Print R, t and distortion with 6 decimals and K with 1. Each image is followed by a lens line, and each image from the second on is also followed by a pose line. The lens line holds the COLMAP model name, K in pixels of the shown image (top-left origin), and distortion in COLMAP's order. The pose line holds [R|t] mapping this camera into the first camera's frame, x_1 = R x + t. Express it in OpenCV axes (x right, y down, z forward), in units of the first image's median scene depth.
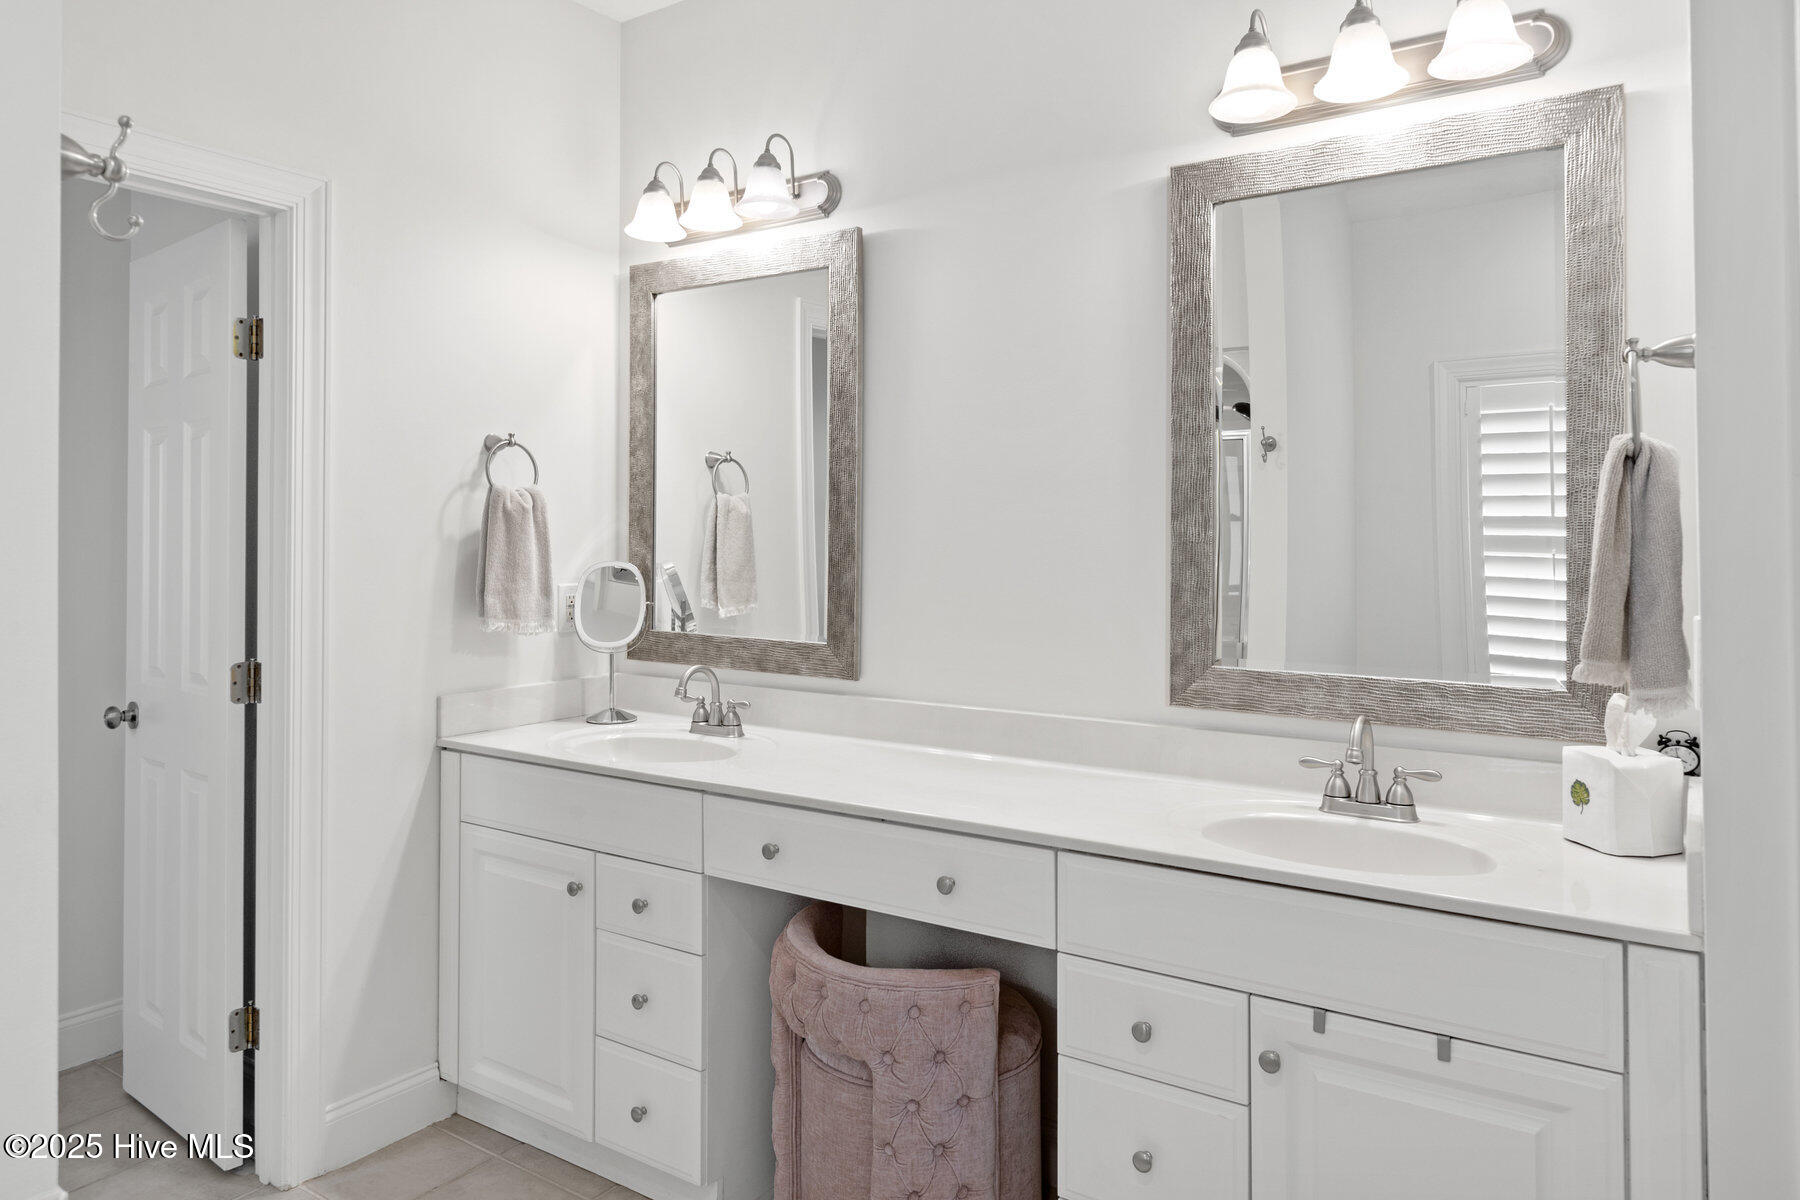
lens RADIAL K [[1159.5, 0, 890.2], [0, 1159.5, 538.8], [0, 0, 1]] dist [-0.006201, 0.003131]
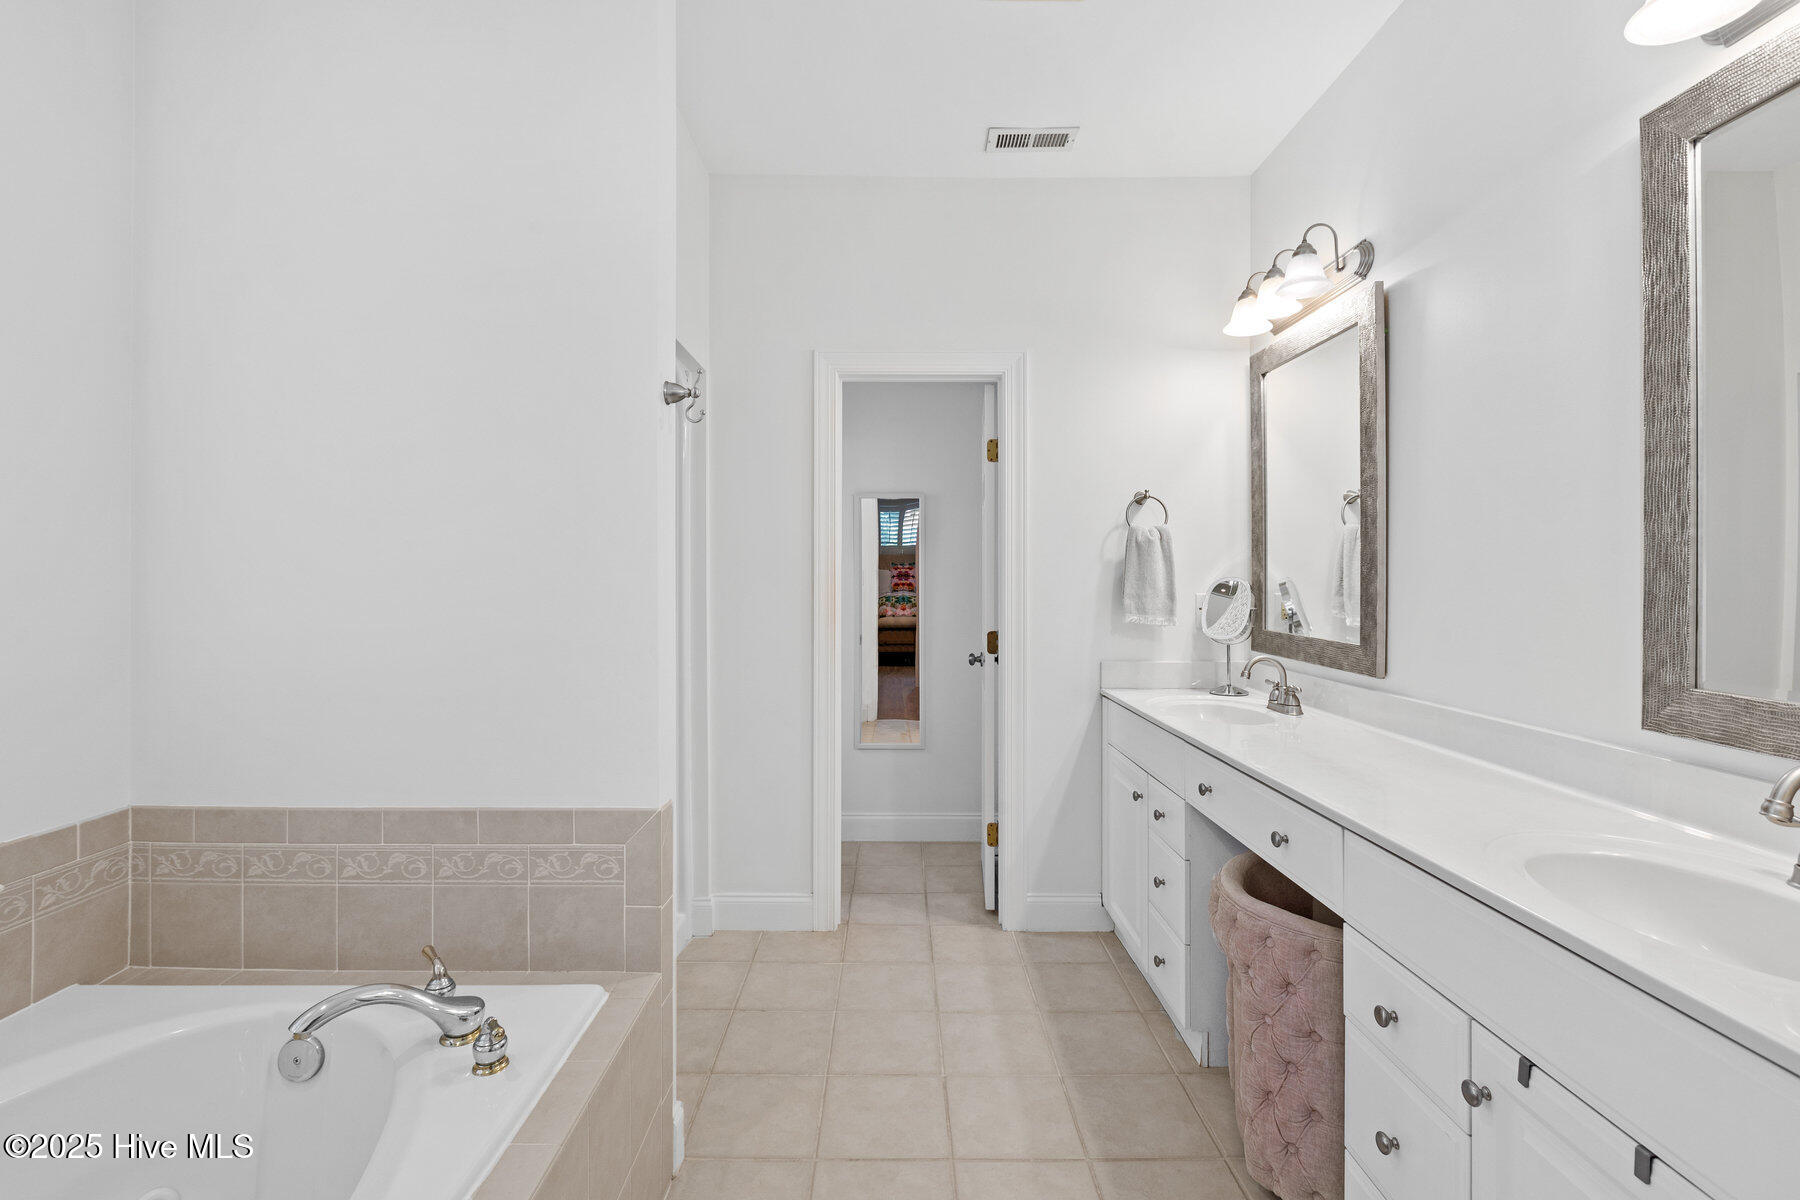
lens RADIAL K [[811.2, 0, 897.8], [0, 811.2, 585.5], [0, 0, 1]] dist [-0.002173, -0.000888]
pose [[0.559015, 0.004851, -0.829143, 0.368466], [0.001818, 0.999973, 0.007077, 0.024222], [0.829156, -0.005463, 0.558991, 0.157292]]
